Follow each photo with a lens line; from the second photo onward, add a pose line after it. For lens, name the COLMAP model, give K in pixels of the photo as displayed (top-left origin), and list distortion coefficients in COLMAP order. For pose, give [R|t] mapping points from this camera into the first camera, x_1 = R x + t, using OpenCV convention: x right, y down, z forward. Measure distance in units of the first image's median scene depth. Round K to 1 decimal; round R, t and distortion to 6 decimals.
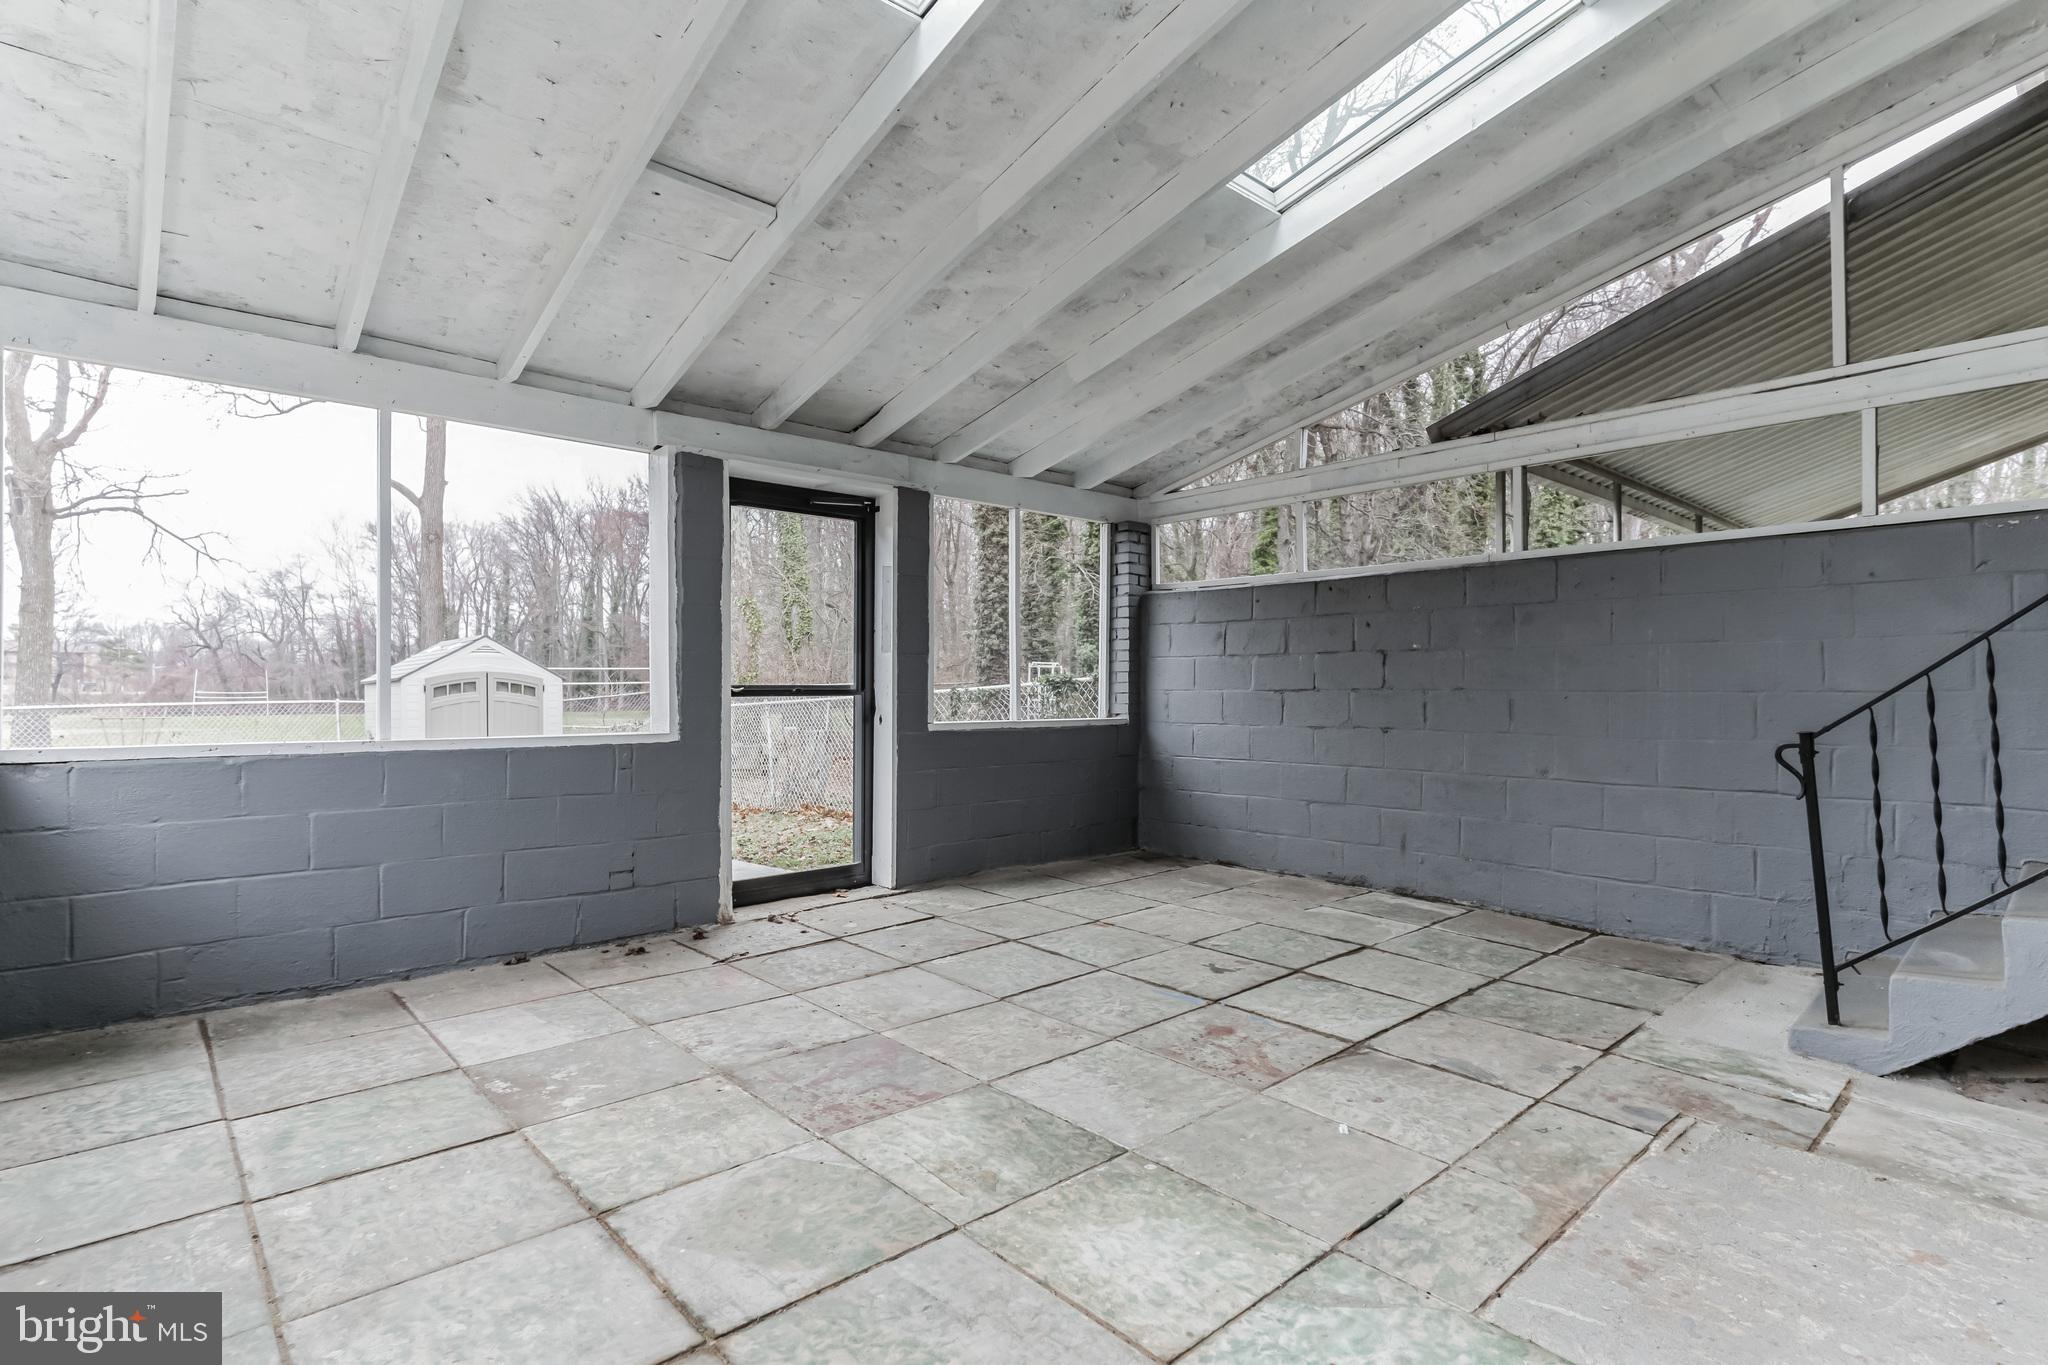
lens RADIAL K [[1011.8, 0, 1024.0], [0, 1011.8, 682.5], [0, 0, 1]] dist [-0.001881, -0.000793]
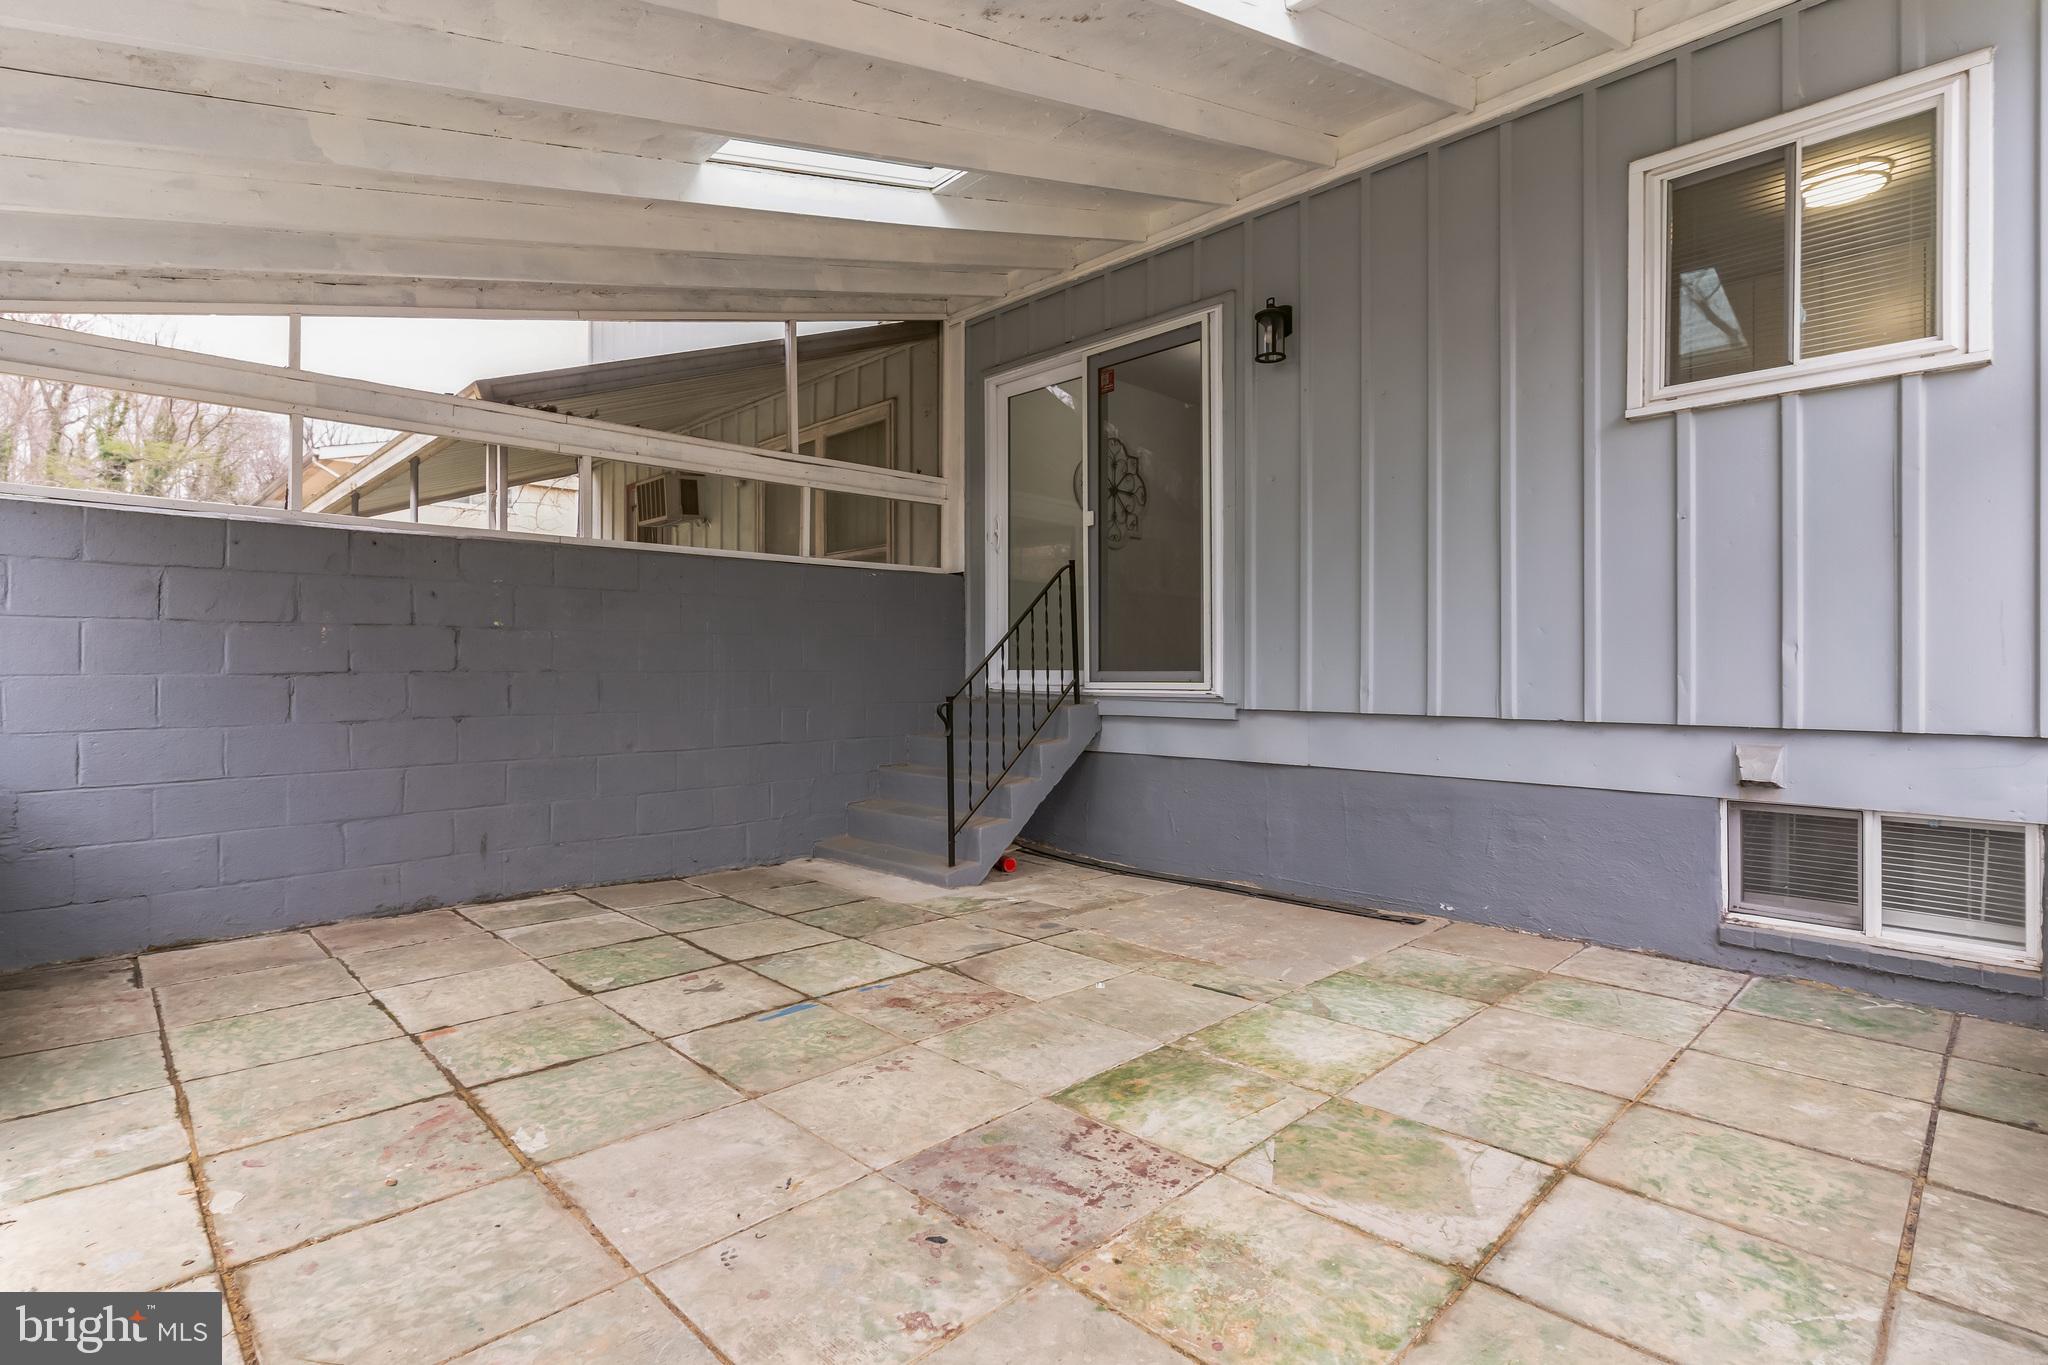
lens RADIAL K [[984.7, 0, 1007.1], [0, 984.7, 658.7], [0, 0, 1]] dist [0.001785, 0.000970]
pose [[-0.041796, 0.006375, 0.999106, -0.885258], [-0.004062, 0.999970, -0.006550, -0.000851], [-0.999118, -0.004332, -0.041769, 1.008377]]
